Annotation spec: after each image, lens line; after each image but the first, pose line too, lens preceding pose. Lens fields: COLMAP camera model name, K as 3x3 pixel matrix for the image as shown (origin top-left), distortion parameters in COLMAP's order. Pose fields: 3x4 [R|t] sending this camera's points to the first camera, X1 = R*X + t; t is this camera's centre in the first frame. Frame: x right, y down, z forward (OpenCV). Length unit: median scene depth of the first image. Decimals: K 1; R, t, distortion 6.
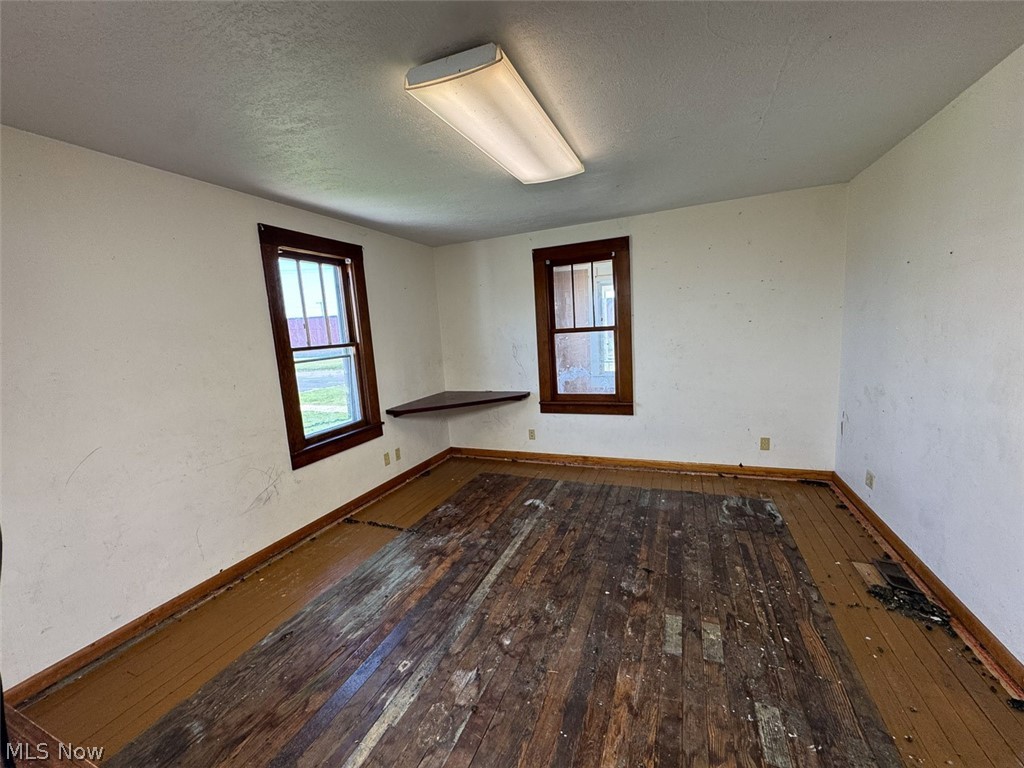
lens RADIAL K [[409.4, 0, 512.0], [0, 409.4, 384.0], [0, 0, 1]] dist [-0.000720, -0.000054]
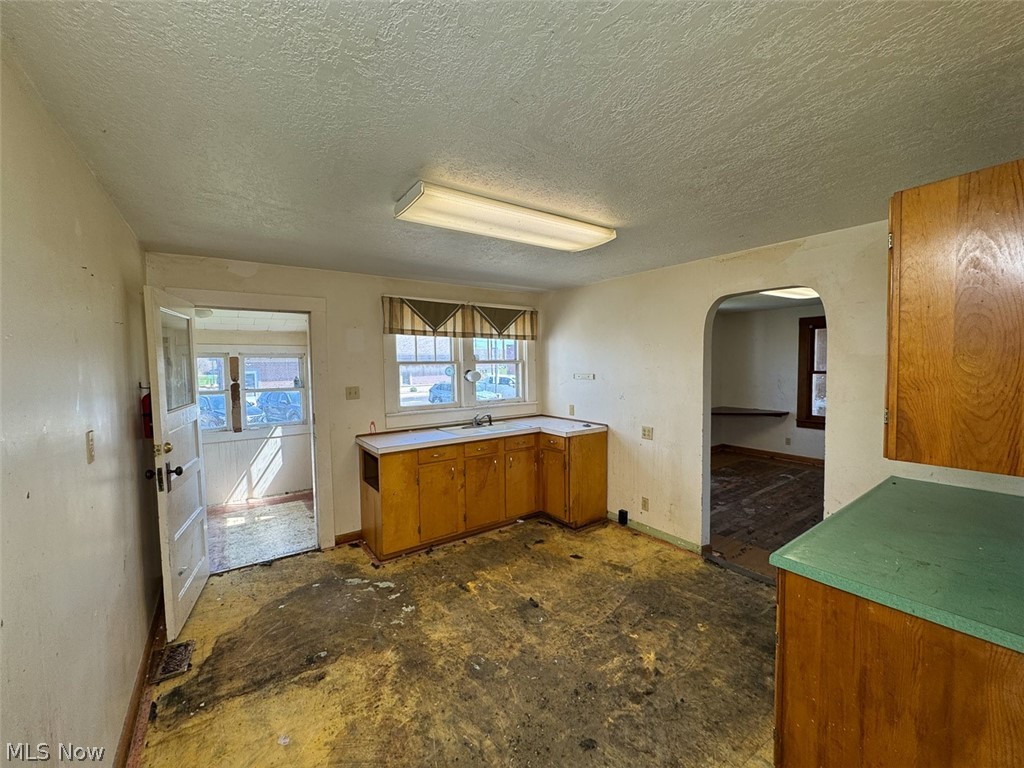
lens RADIAL K [[409.4, 0, 512.0], [0, 409.4, 384.0], [0, 0, 1]] dist [-0.000720, -0.000054]
pose [[0.847989, 0.075270, -0.524642, -0.037461], [-0.107907, 0.993651, -0.031854, 0.076508], [0.518914, 0.083624, 0.850727, -0.801243]]
